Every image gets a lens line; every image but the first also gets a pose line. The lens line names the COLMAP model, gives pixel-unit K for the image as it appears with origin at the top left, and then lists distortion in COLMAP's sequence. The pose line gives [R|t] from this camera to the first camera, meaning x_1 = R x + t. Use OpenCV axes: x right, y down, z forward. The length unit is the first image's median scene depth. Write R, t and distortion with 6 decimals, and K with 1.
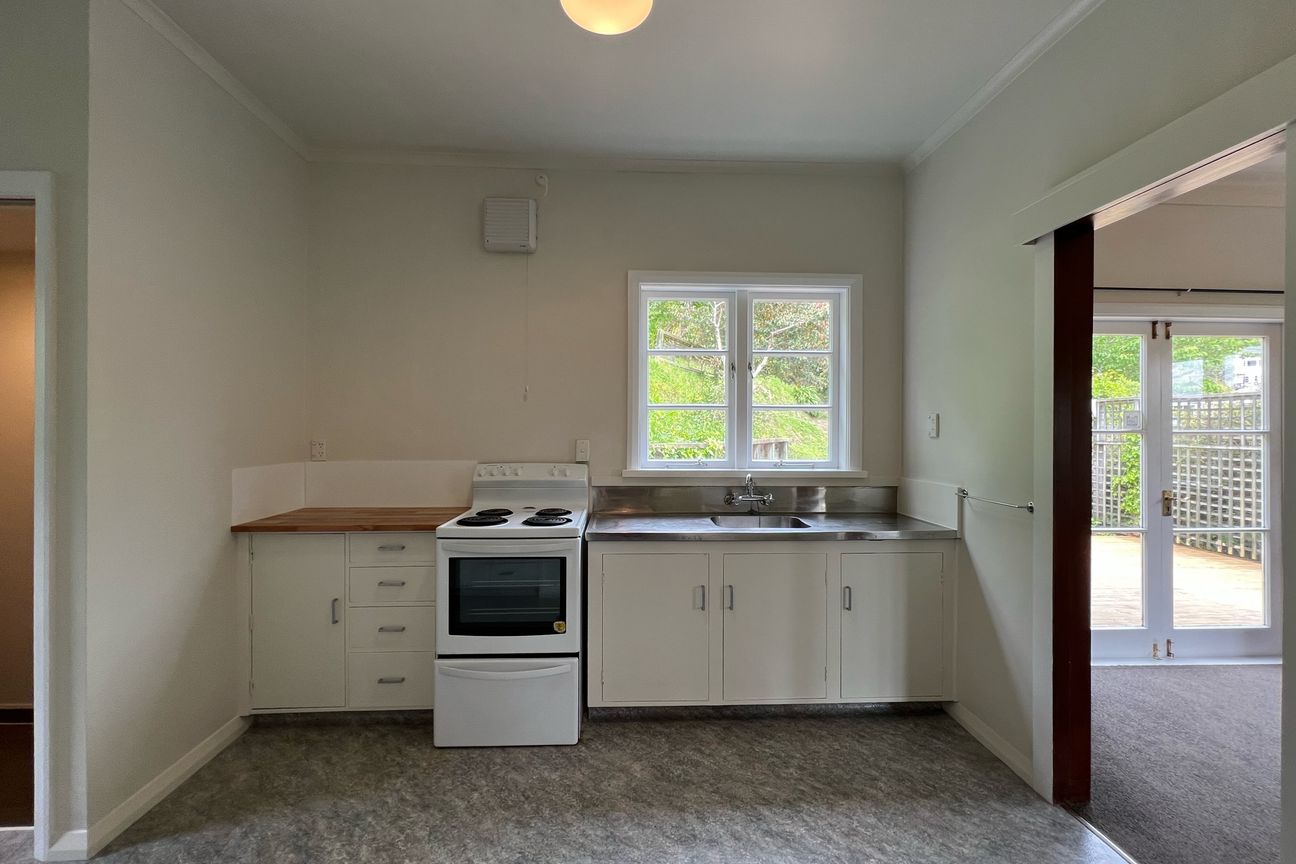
lens RADIAL K [[518.8, 0, 643.0], [0, 518.8, 430.5], [0, 0, 1]] dist [-0.000854, 0.000438]
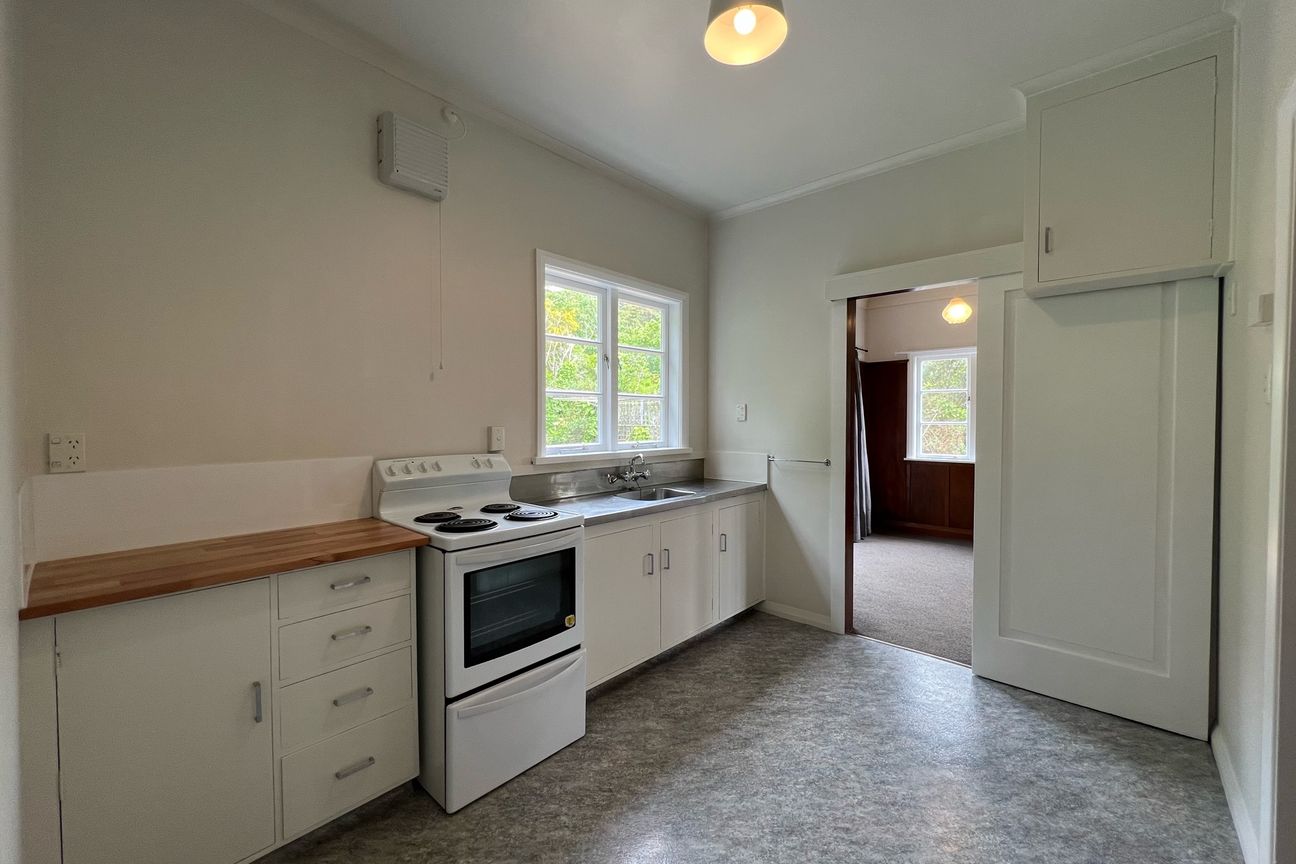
lens RADIAL K [[518.8, 0, 643.0], [0, 518.8, 430.5], [0, 0, 1]] dist [-0.000854, 0.000438]
pose [[0.703014, -0.019852, 0.710899, -0.702677], [0.004164, 0.999708, 0.023799, 0.005235], [-0.711164, -0.013771, 0.702891, 0.227011]]
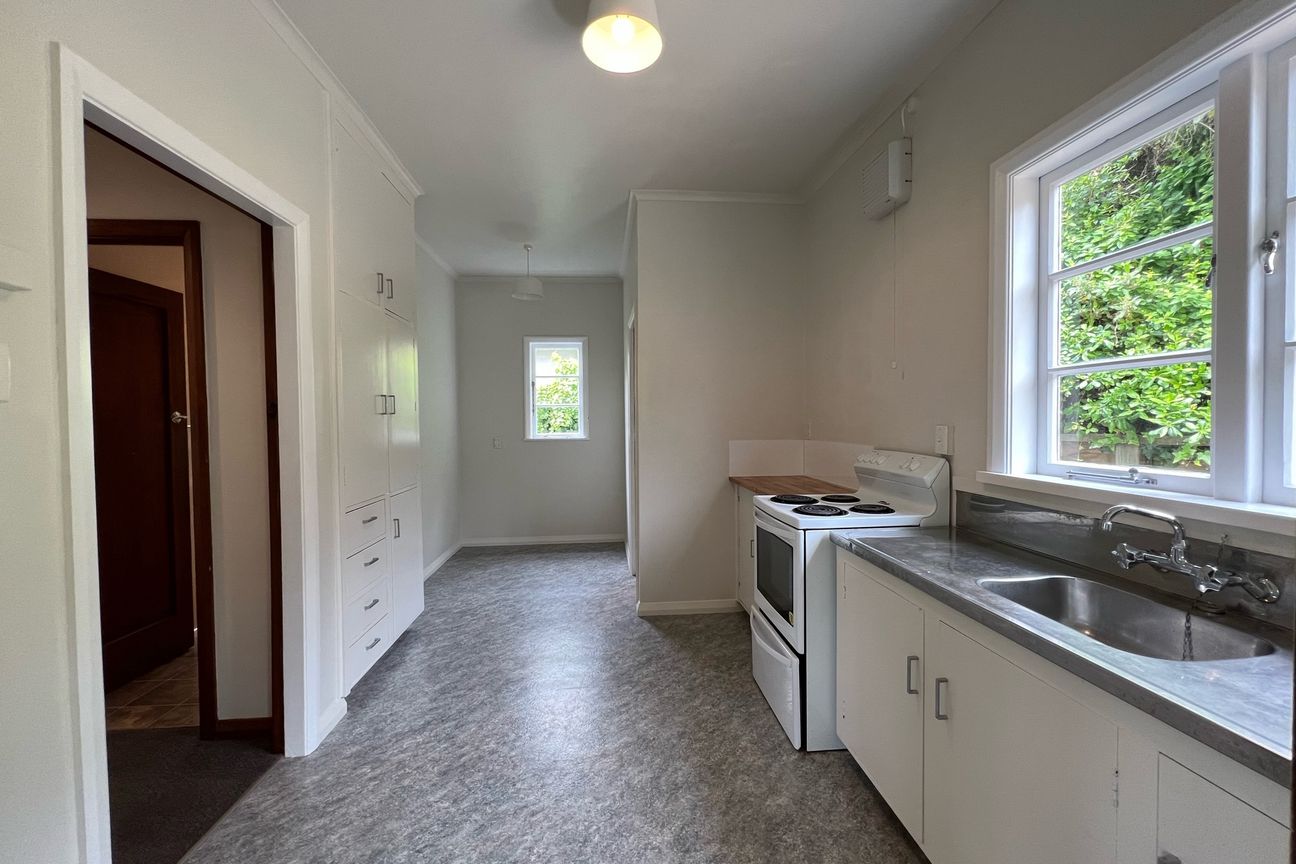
lens RADIAL K [[518.8, 0, 643.0], [0, 518.8, 430.5], [0, 0, 1]] dist [-0.000854, 0.000438]
pose [[0.039175, 0.020887, -0.999014, 0.741428], [0.004387, 0.999768, 0.021075, 0.009479], [0.999223, -0.005208, 0.039074, 0.656761]]
